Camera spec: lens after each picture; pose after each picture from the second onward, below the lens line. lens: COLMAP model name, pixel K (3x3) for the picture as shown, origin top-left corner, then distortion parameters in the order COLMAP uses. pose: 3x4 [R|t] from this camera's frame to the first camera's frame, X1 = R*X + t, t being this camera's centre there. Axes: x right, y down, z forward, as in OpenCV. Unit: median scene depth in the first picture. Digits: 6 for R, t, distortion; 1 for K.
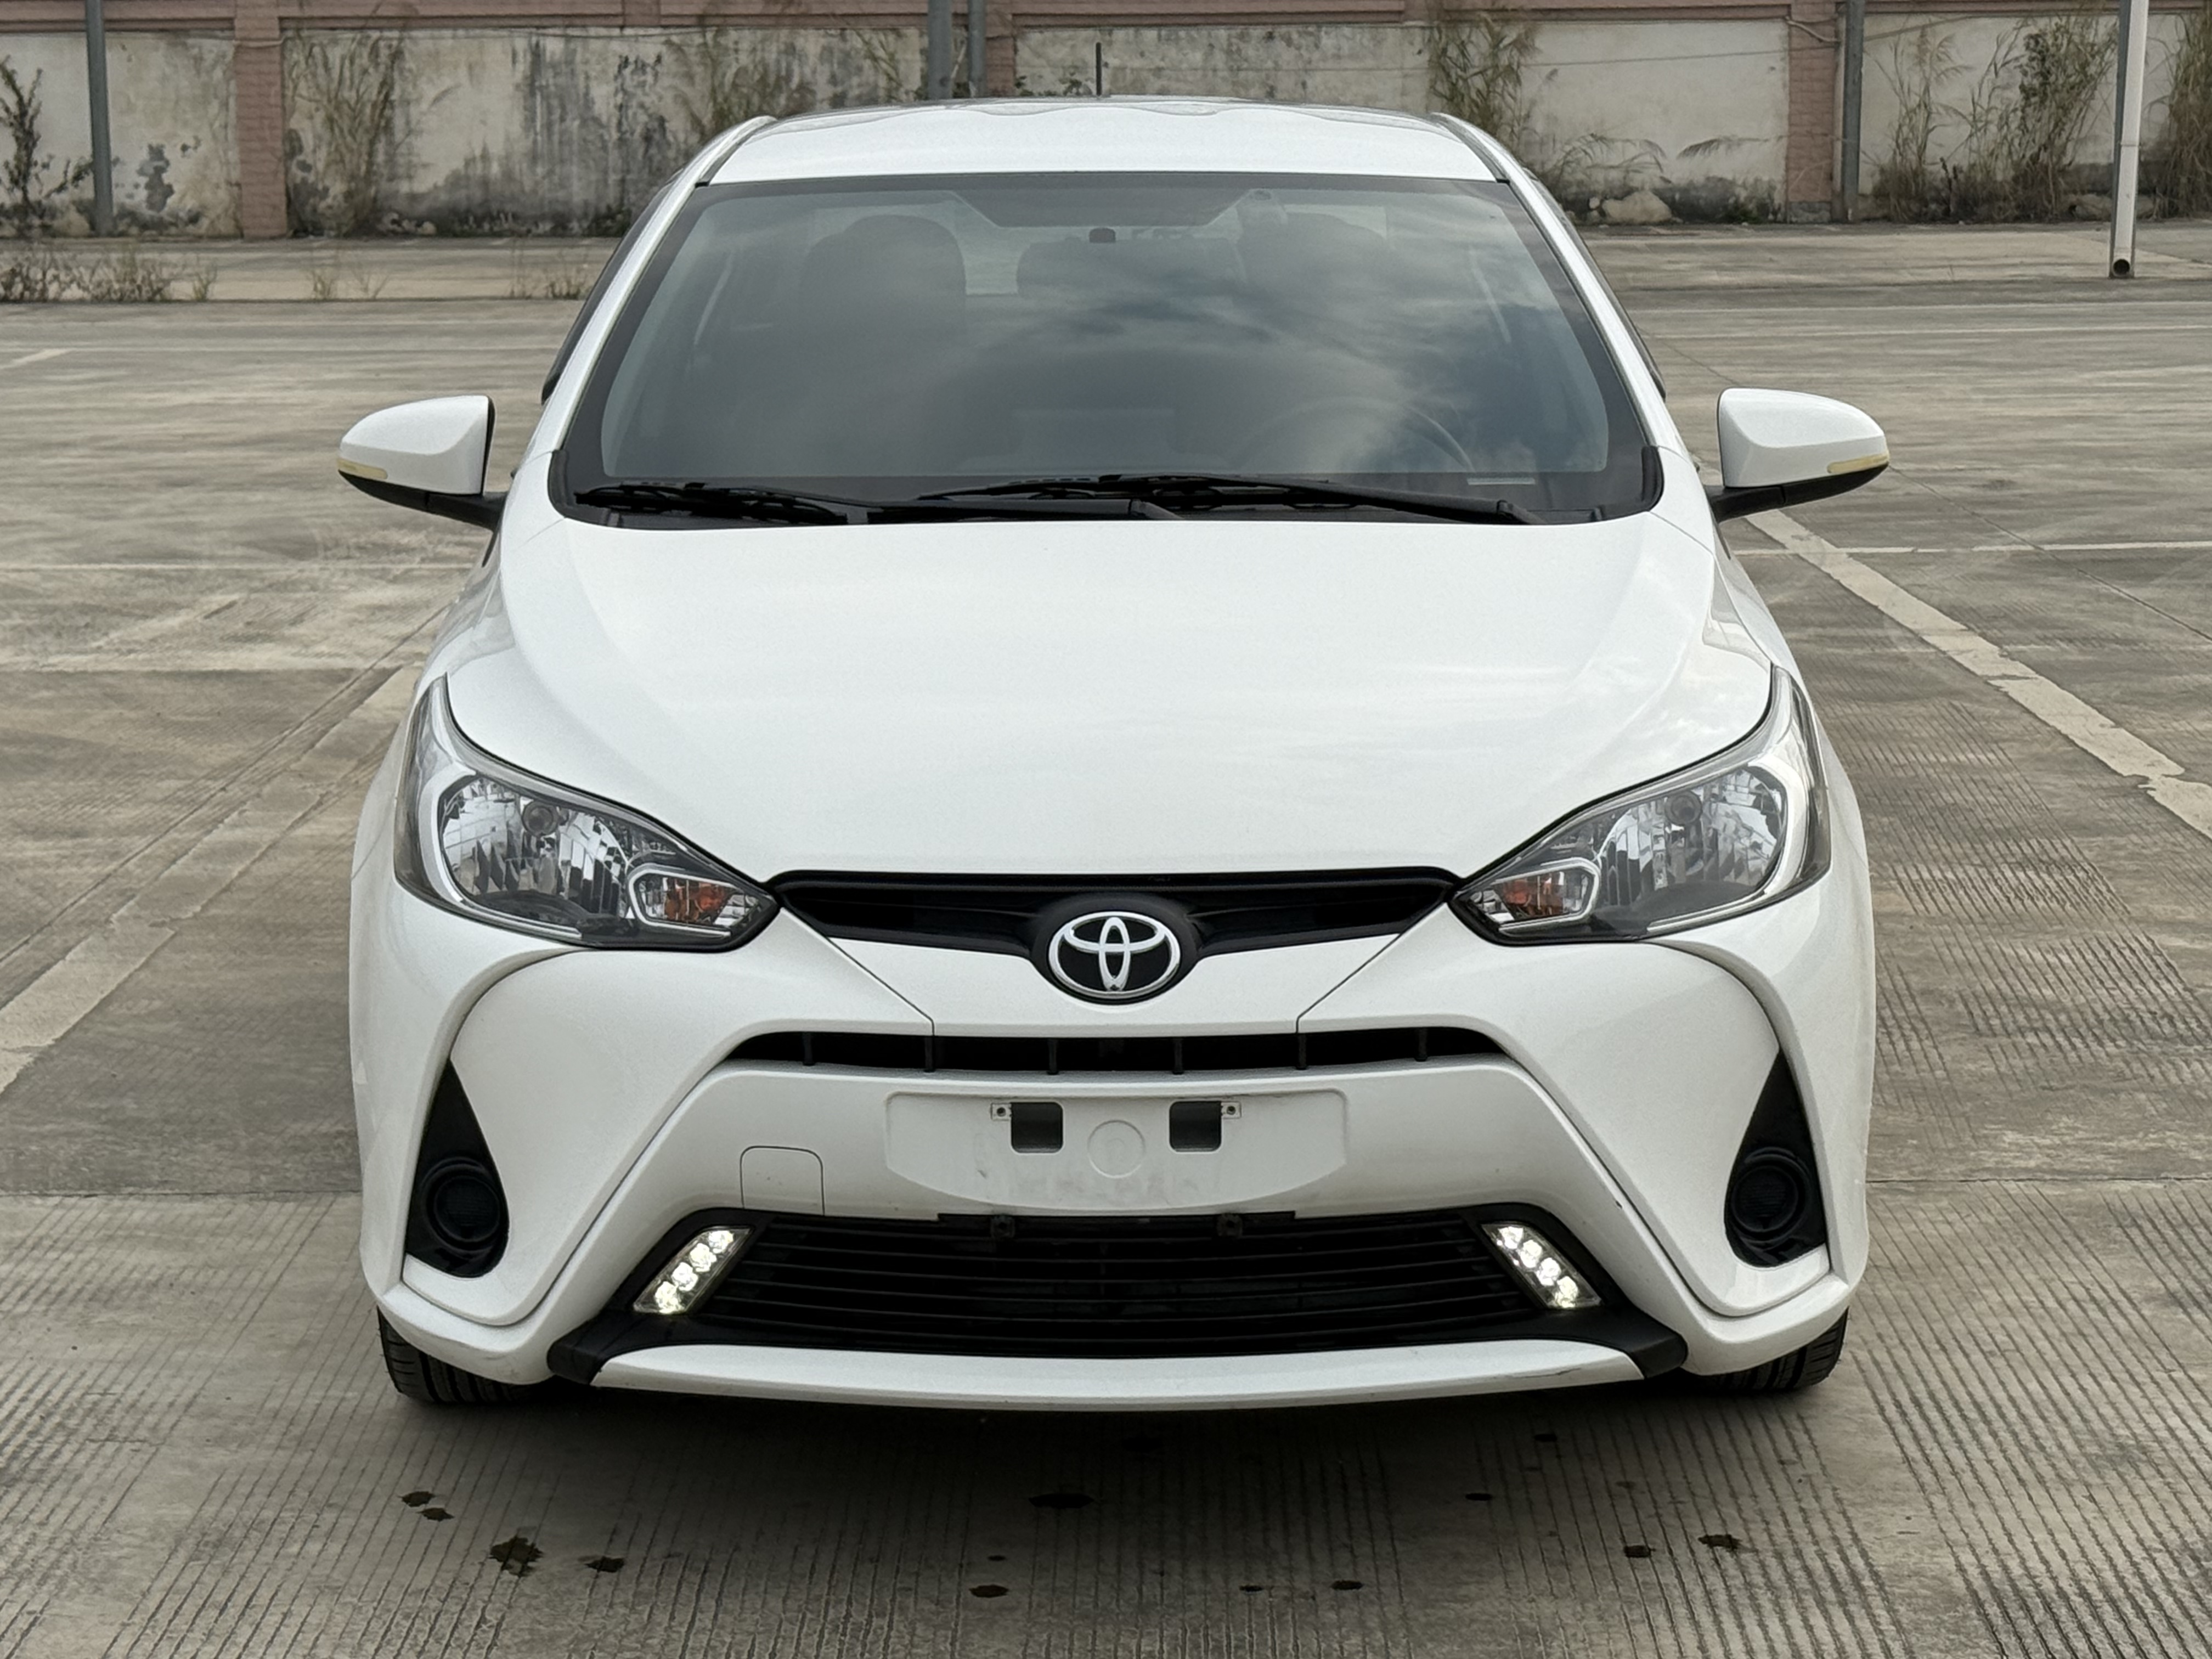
lens RADIAL K [[4705.1, 0, 1120.3], [0, 4705.1, 834.8], [0, 0, 1]] dist [0.137492, 0.000000]
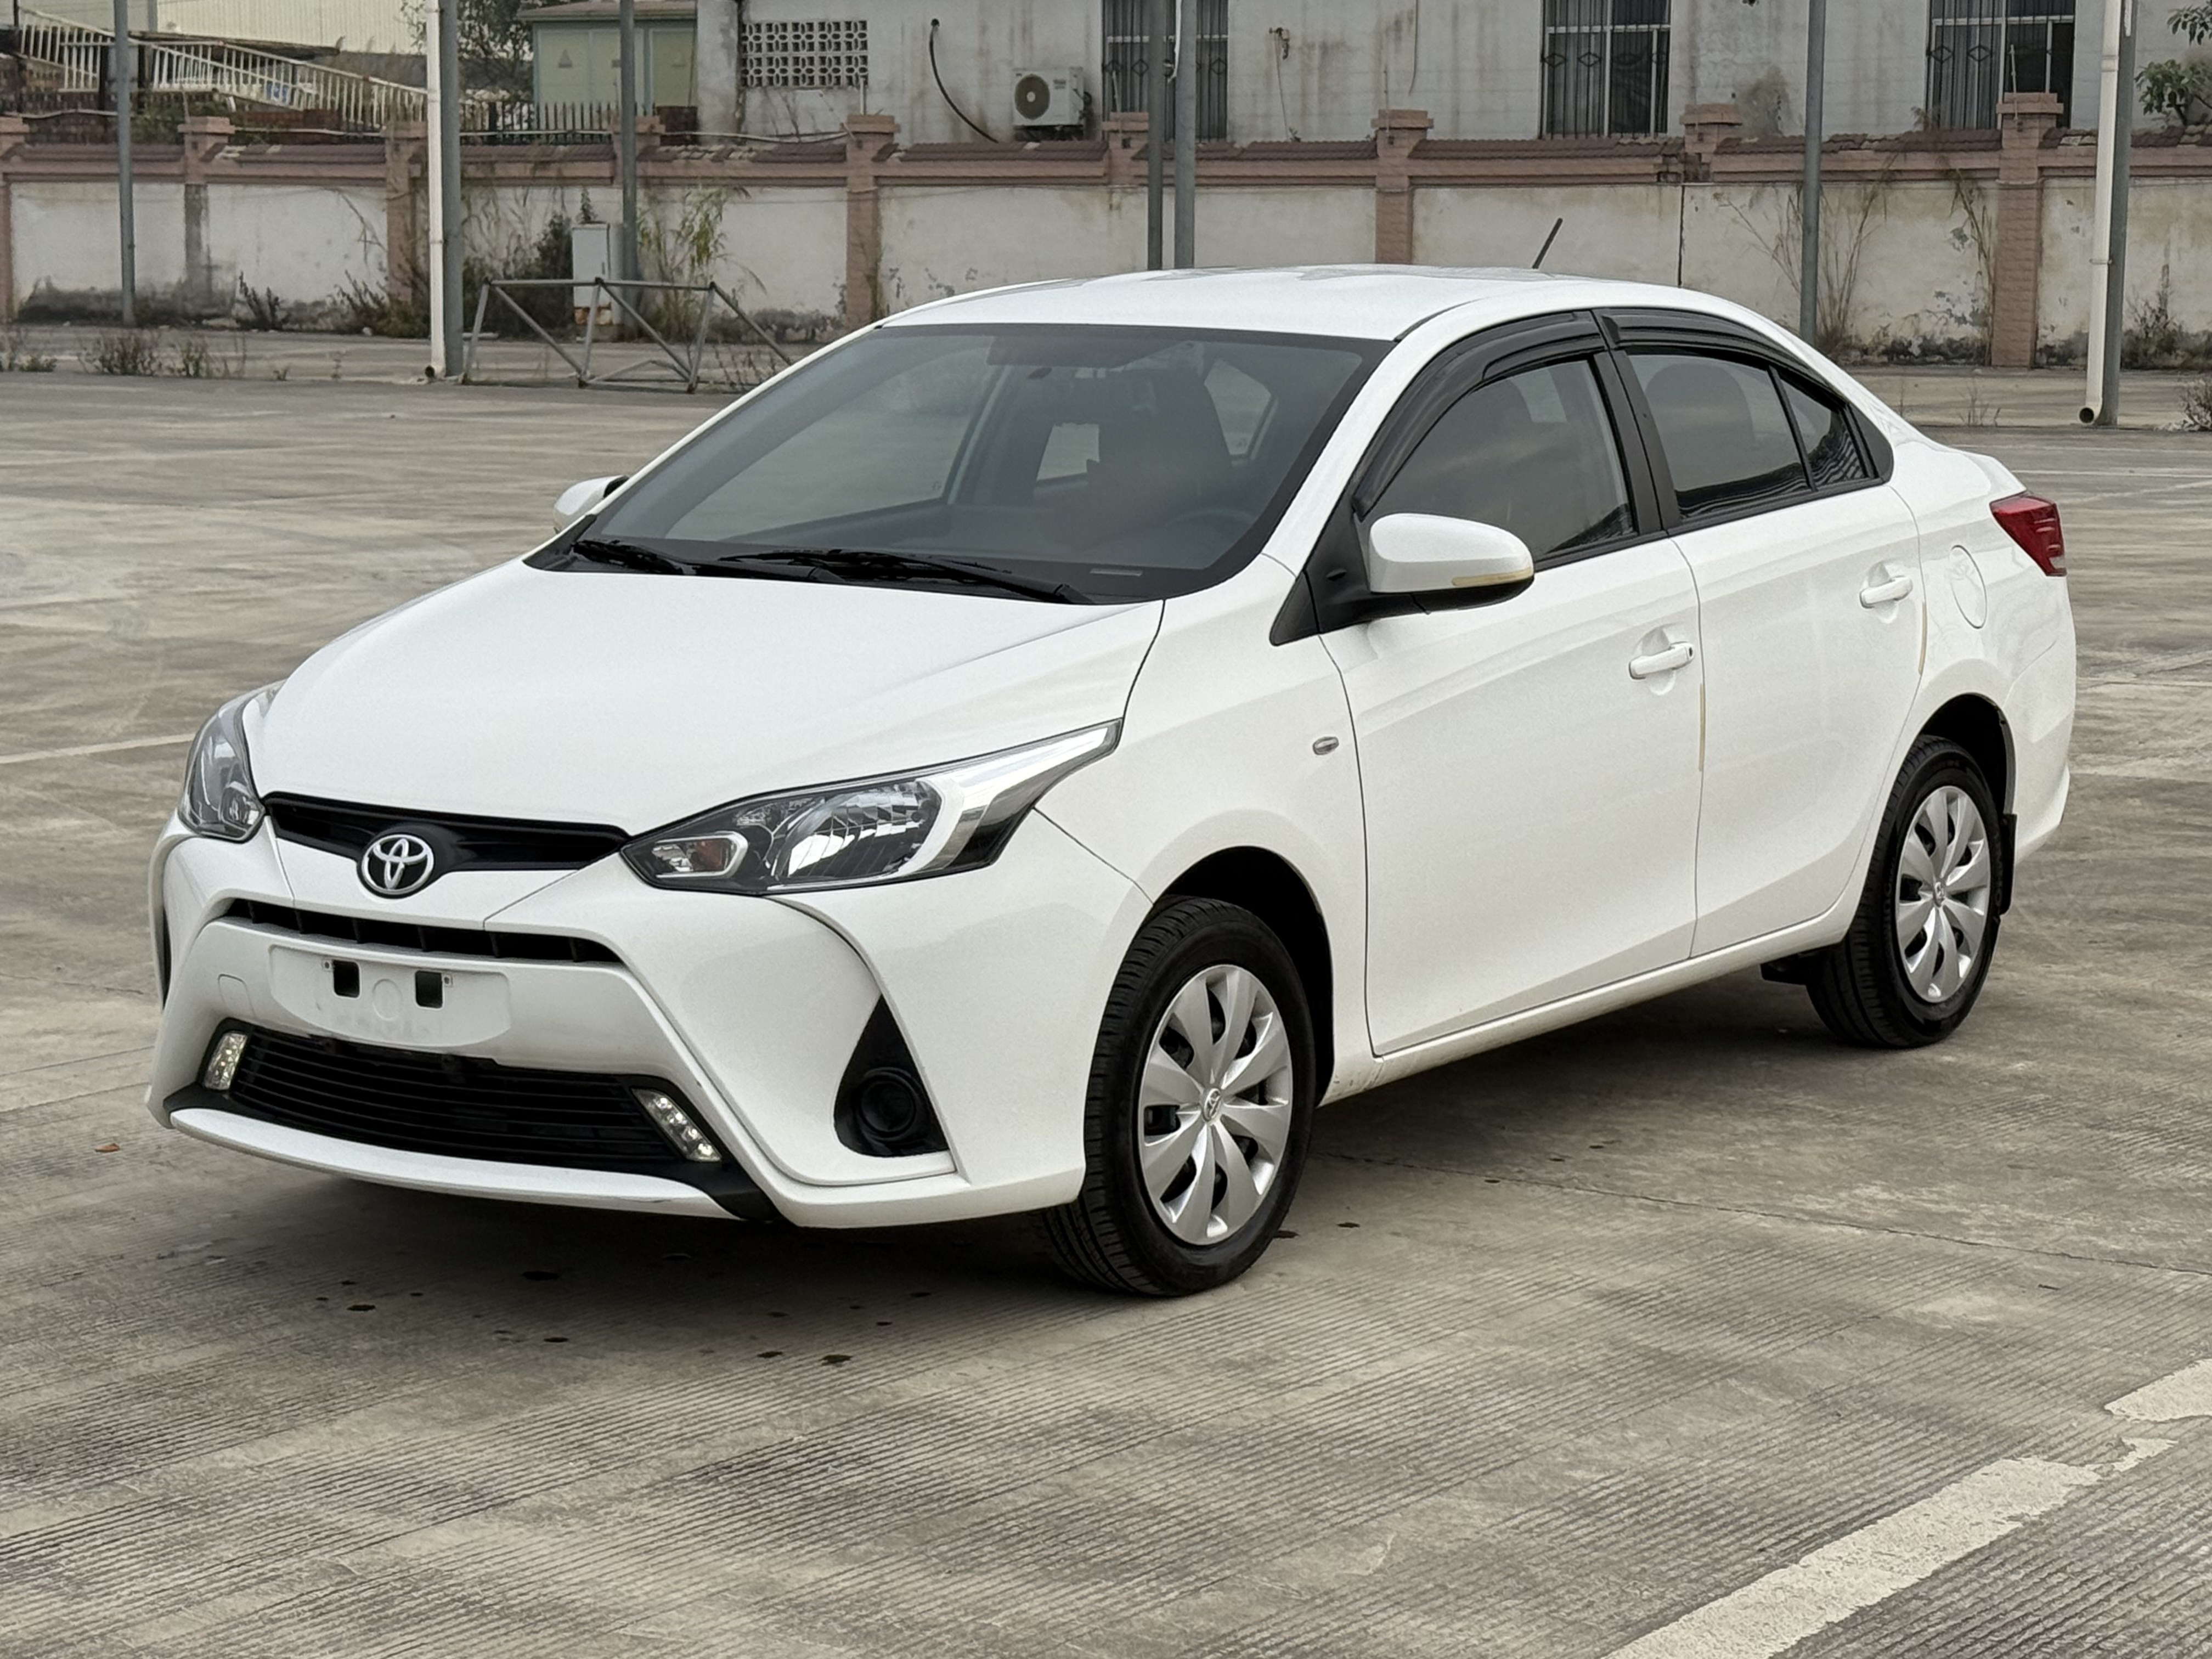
lens RADIAL K [[4705.1, 0, 1103.4], [0, 4705.1, 833.6], [0, 0, 1]] dist [0.137492, 0.000000]
pose [[0.822136, 0.083908, -0.563074, 0.957557], [-0.099996, 0.994985, 0.002268, -0.008324], [0.560440, 0.054440, 0.826404, -0.064429]]
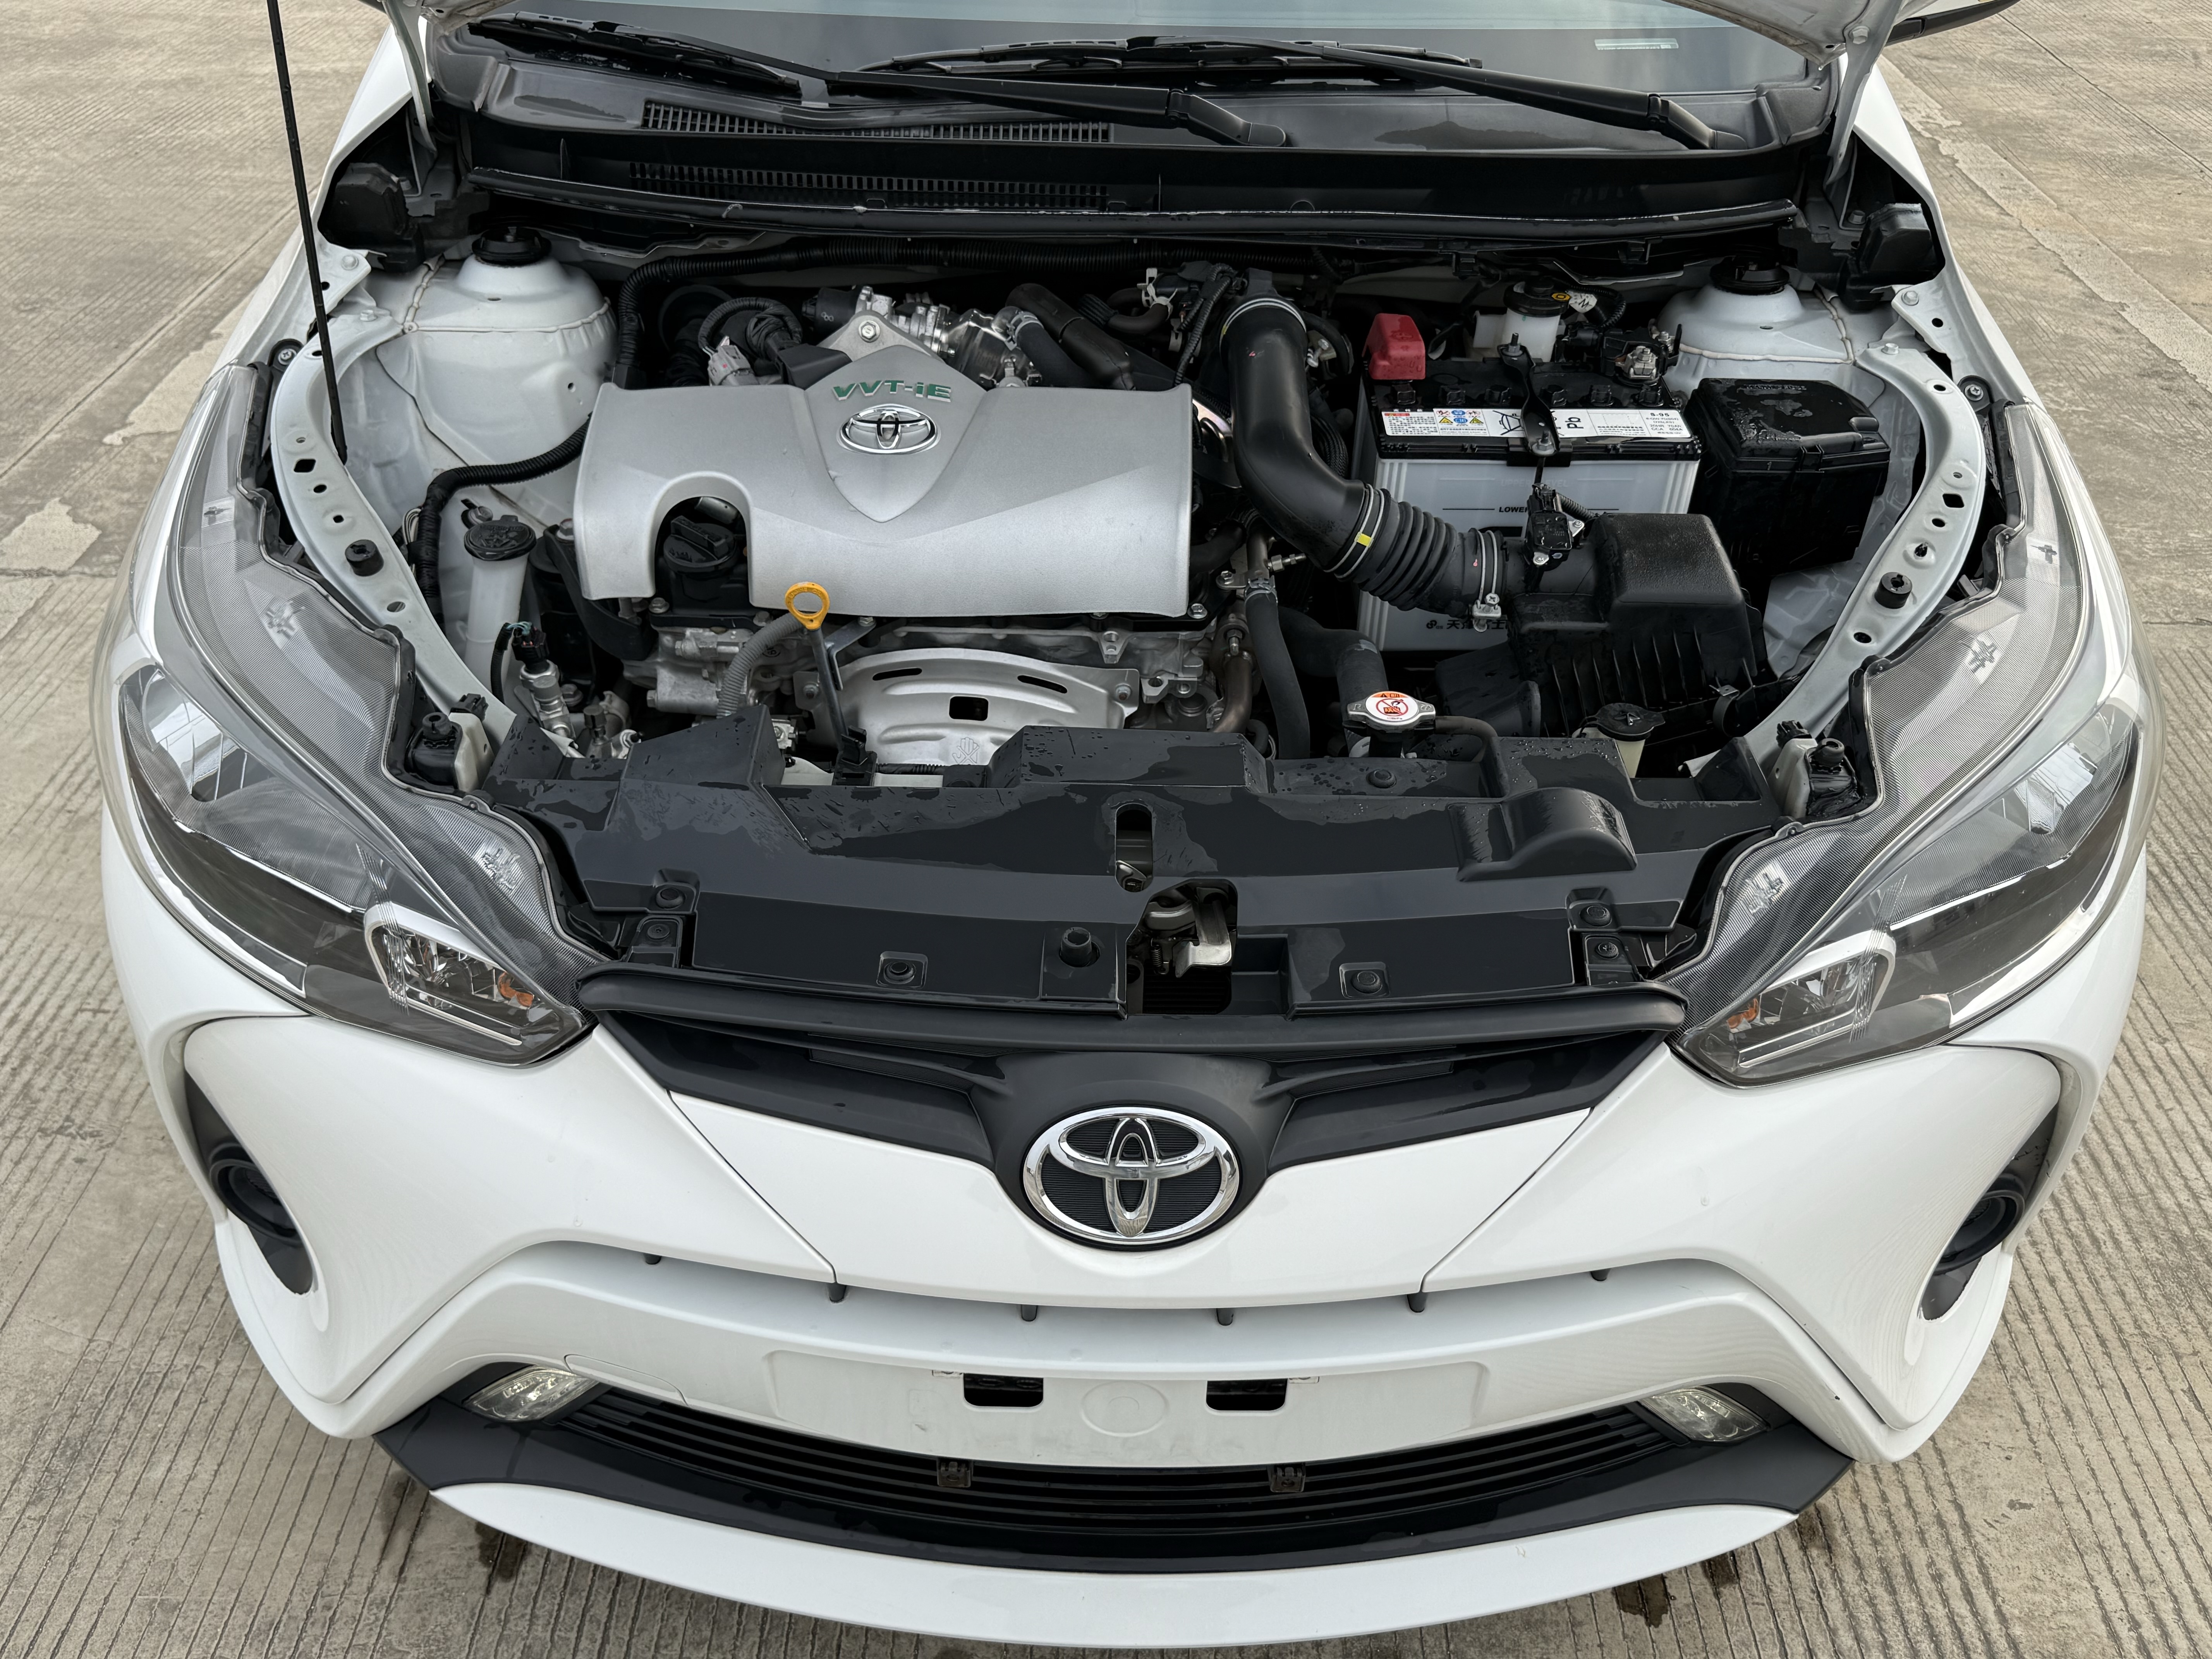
lens RADIAL K [[1815.7, 0, 1112.3], [0, 1815.7, 788.3], [0, 0, 1]] dist [0.003206, 0.009909]
pose [[0.999600, 0.026168, 0.010731, -0.007302], [-0.028171, 0.887599, 0.459756, -0.122992], [0.002506, -0.459874, 0.887981, 0.794405]]
